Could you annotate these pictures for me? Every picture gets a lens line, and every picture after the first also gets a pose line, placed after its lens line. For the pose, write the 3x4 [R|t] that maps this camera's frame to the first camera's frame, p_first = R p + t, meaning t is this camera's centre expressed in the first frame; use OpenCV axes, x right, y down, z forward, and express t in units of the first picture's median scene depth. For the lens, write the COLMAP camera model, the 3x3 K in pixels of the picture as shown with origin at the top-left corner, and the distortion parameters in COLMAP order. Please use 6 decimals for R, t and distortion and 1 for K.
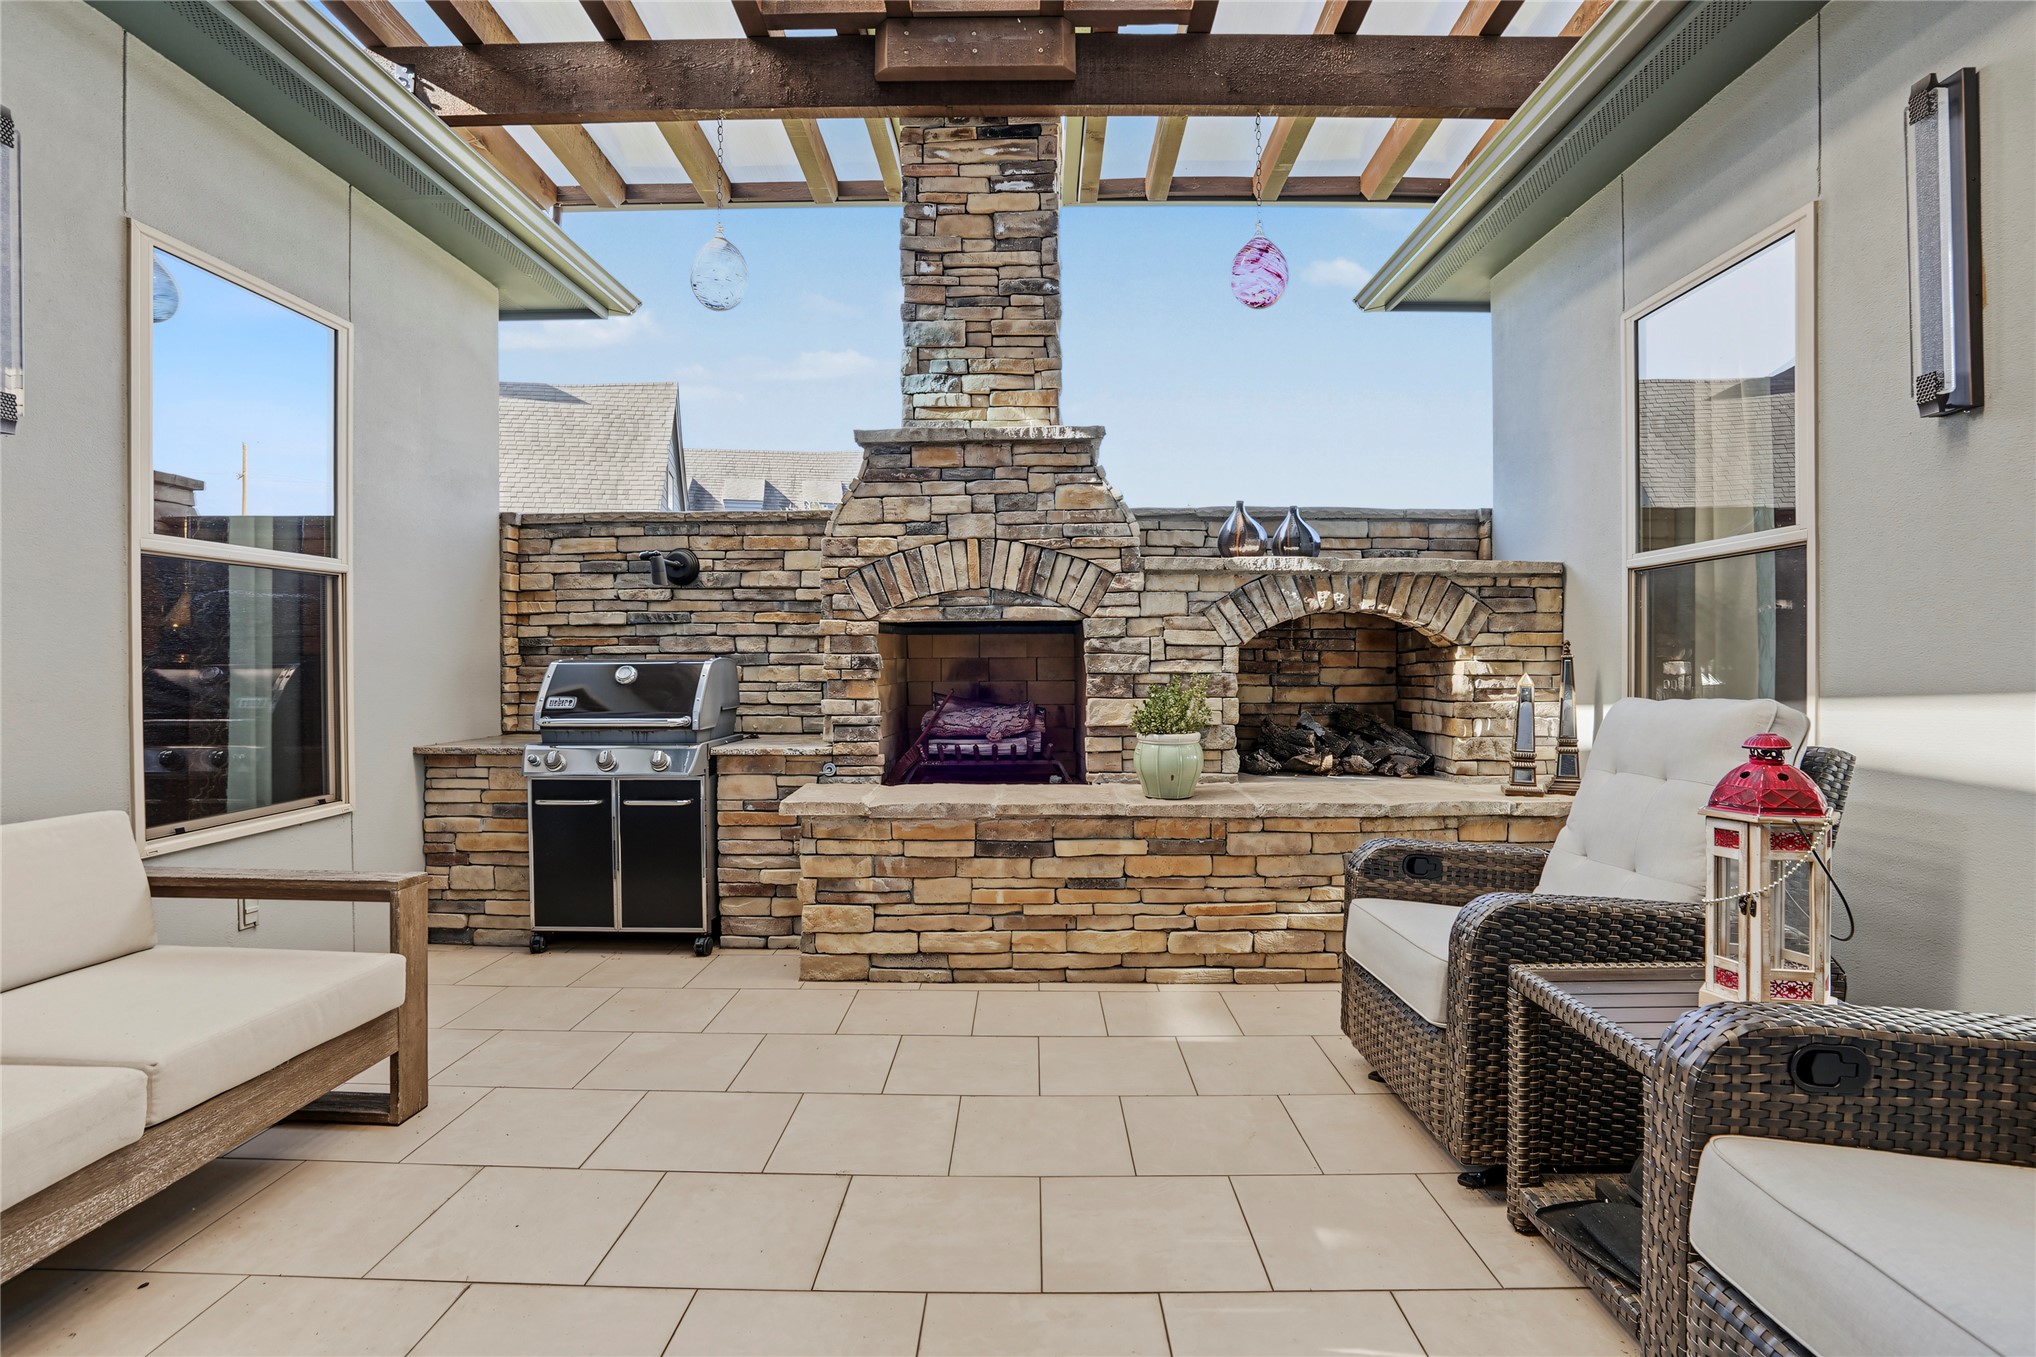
lens RADIAL K [[978.7, 0, 1018.5], [0, 978.7, 671.1], [0, 0, 1]] dist [-0.039685, 0.007535]
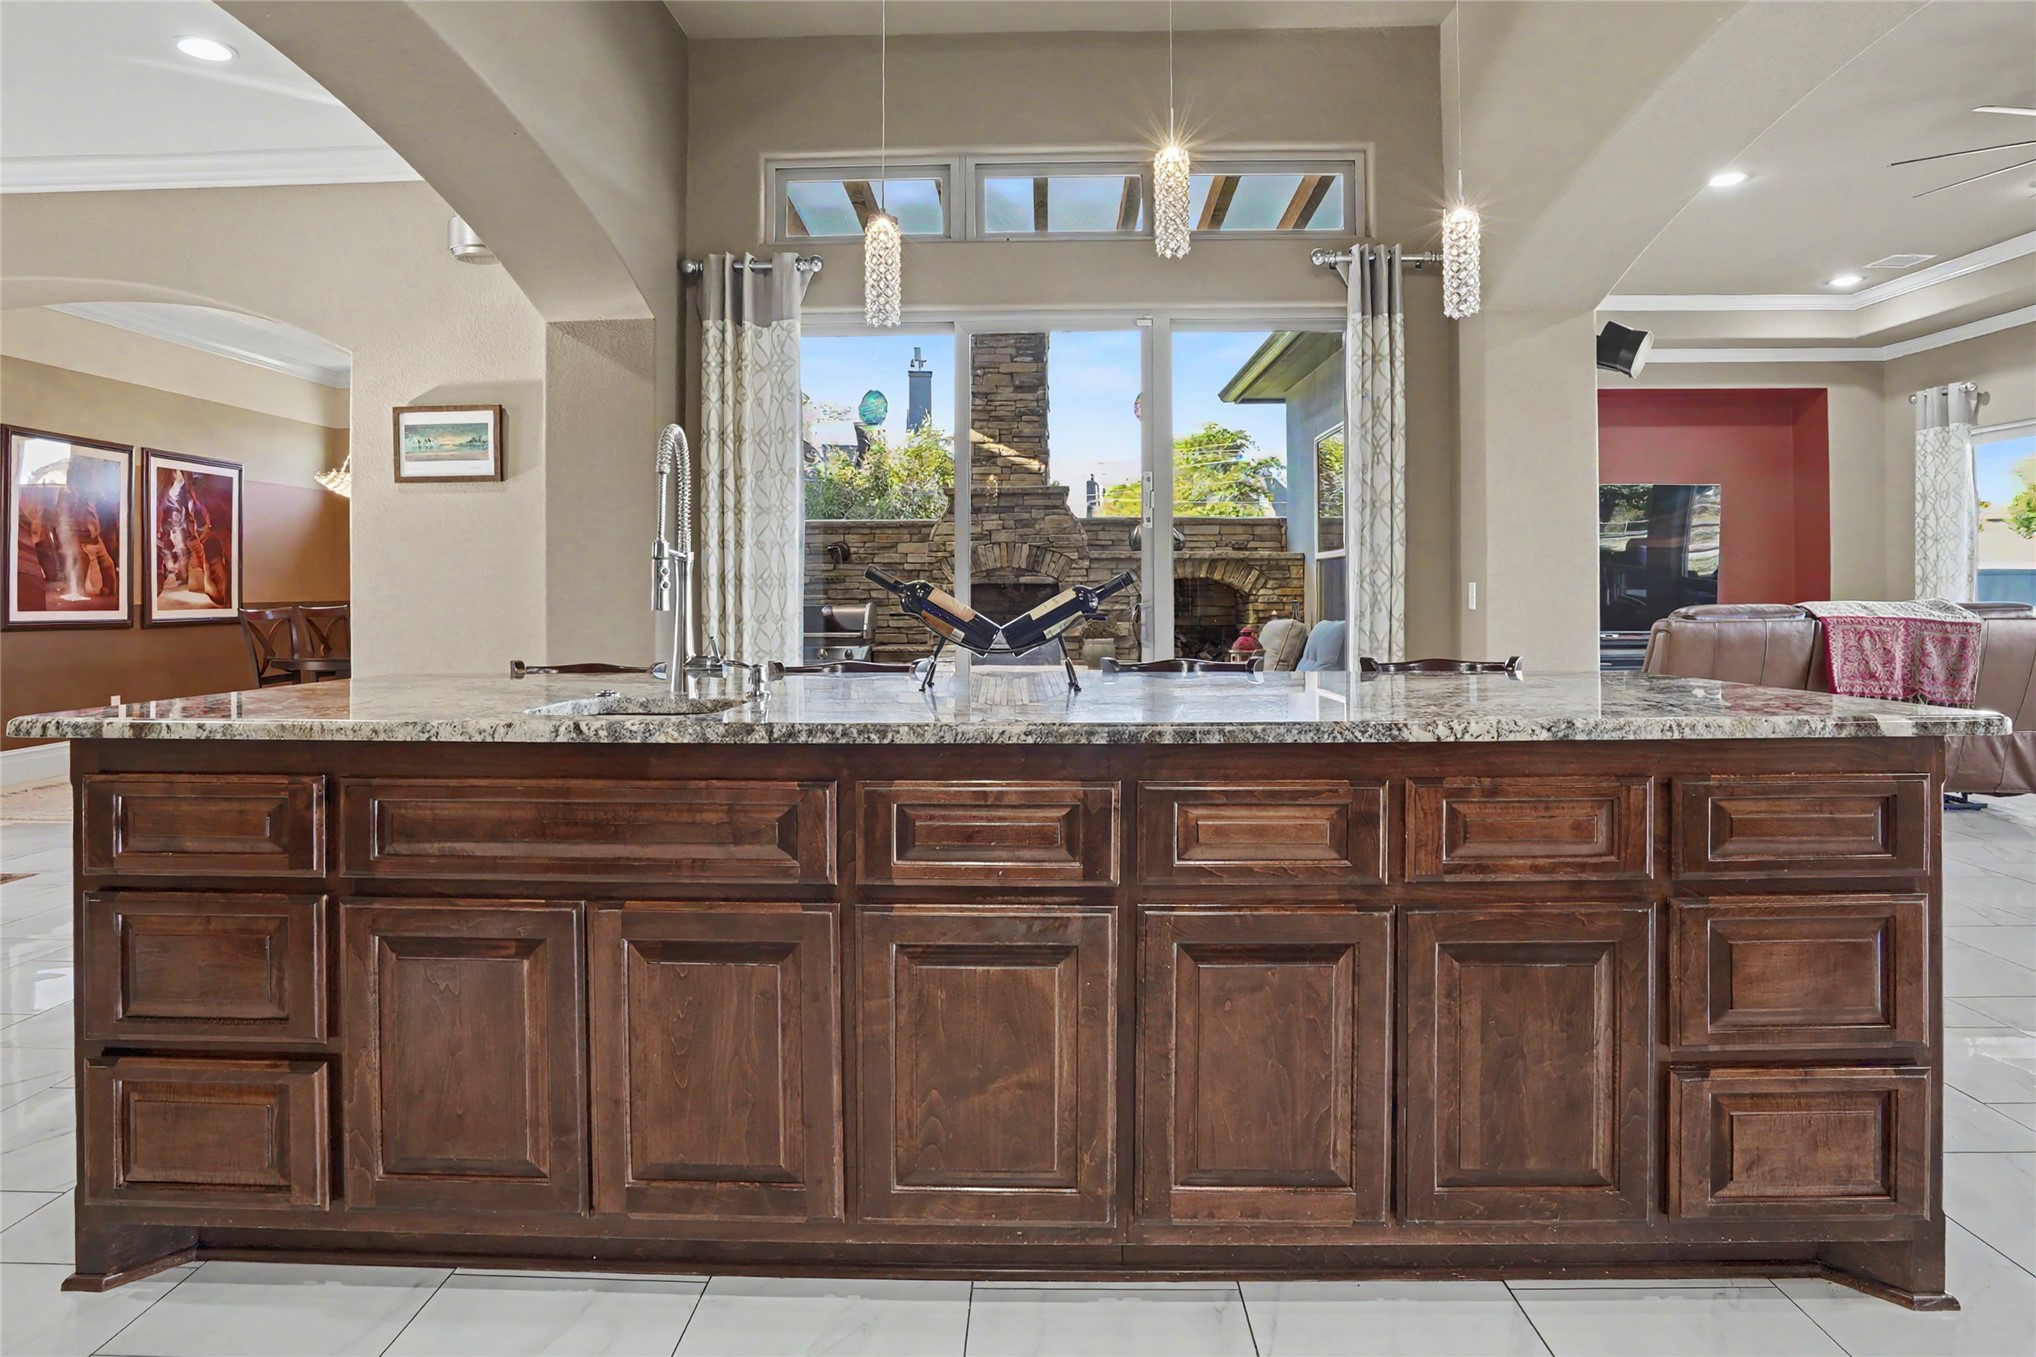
lens RADIAL K [[1142.2, 0, 1010.7], [0, 1142.2, 614.2], [0, 0, 1]] dist [-0.030770, 0.004401]
pose [[0.999743, -0.004241, -0.022273, 0.019024], [0.004429, 0.999955, 0.008415, -0.008823], [0.022237, -0.008512, 0.999717, -1.312031]]
